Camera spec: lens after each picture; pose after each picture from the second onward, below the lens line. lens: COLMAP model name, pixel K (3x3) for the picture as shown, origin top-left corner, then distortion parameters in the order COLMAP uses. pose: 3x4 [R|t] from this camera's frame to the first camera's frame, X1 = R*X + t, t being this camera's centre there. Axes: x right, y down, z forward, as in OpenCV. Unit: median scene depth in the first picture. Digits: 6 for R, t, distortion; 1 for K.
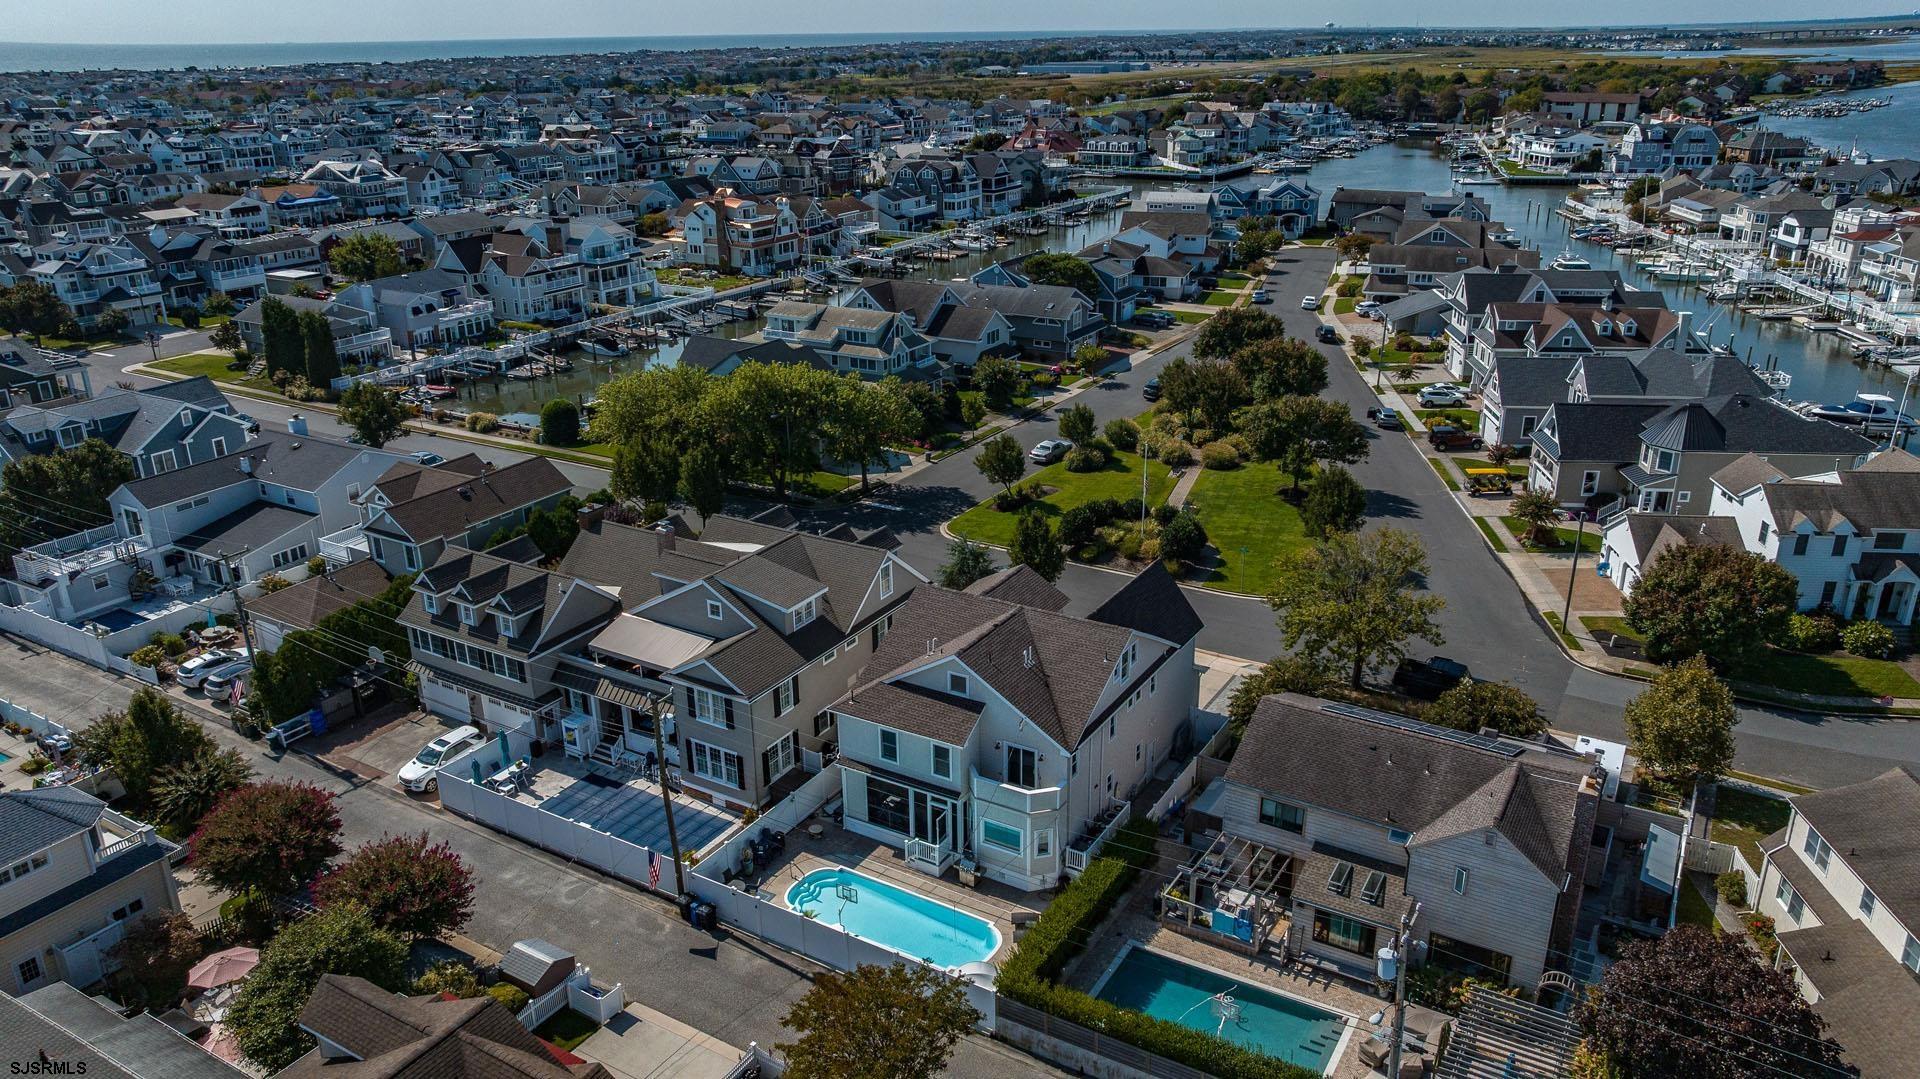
lens RADIAL K [[1352.6, 0, 963.4], [0, 1352.6, 531.7], [0, 0, 1]] dist [-0.031656, 0.031598]
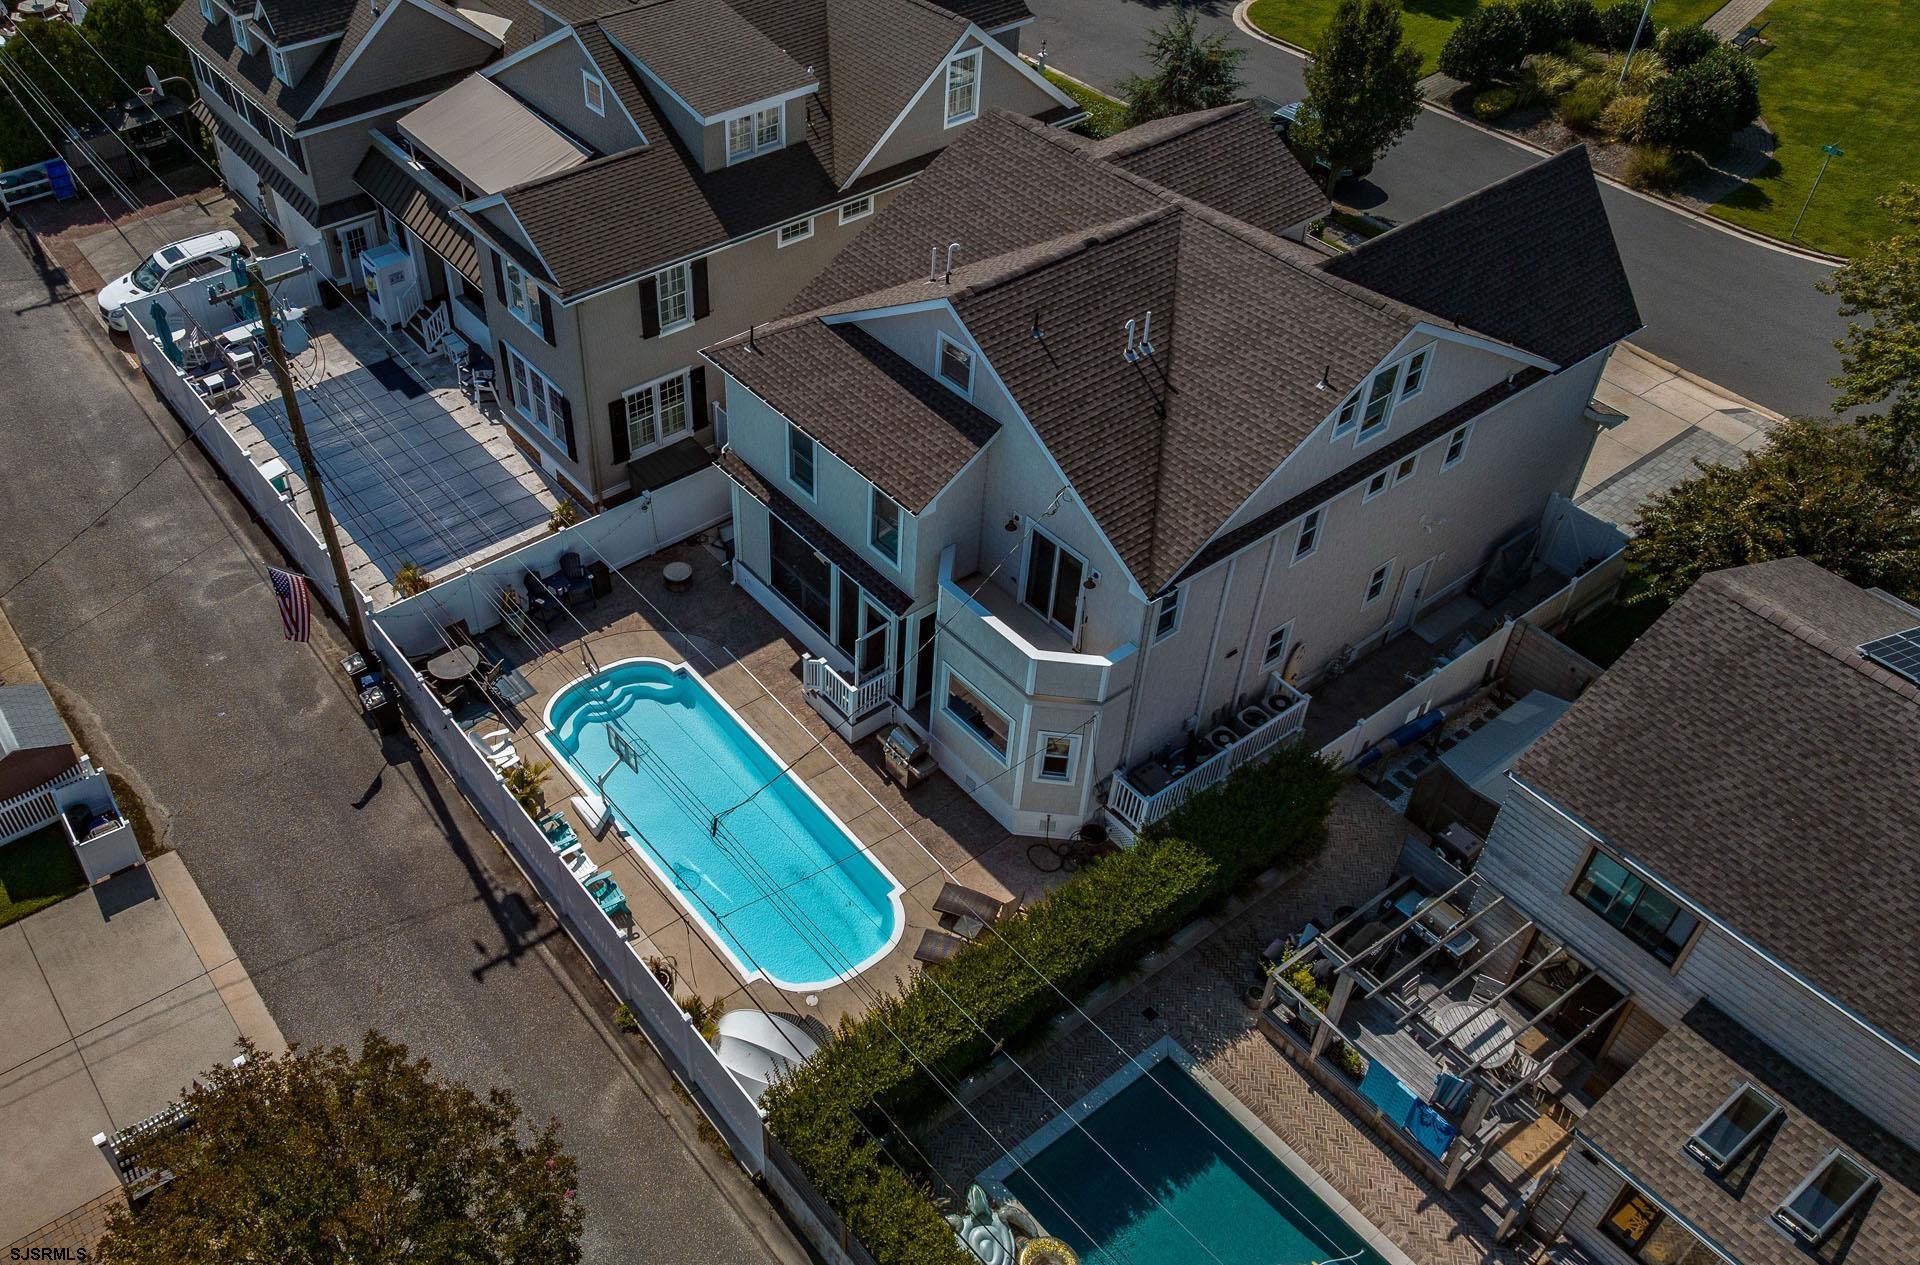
lens RADIAL K [[1558.9, 0, 827.8], [0, 1558.9, 614.3], [0, 0, 1]] dist [-0.029758, 0.032349]
pose [[0.922734, 0.261026, -0.283597, 0.103277], [-0.137467, 0.910263, 0.390543, -0.002803], [0.360090, -0.321382, 0.875813, 0.451460]]
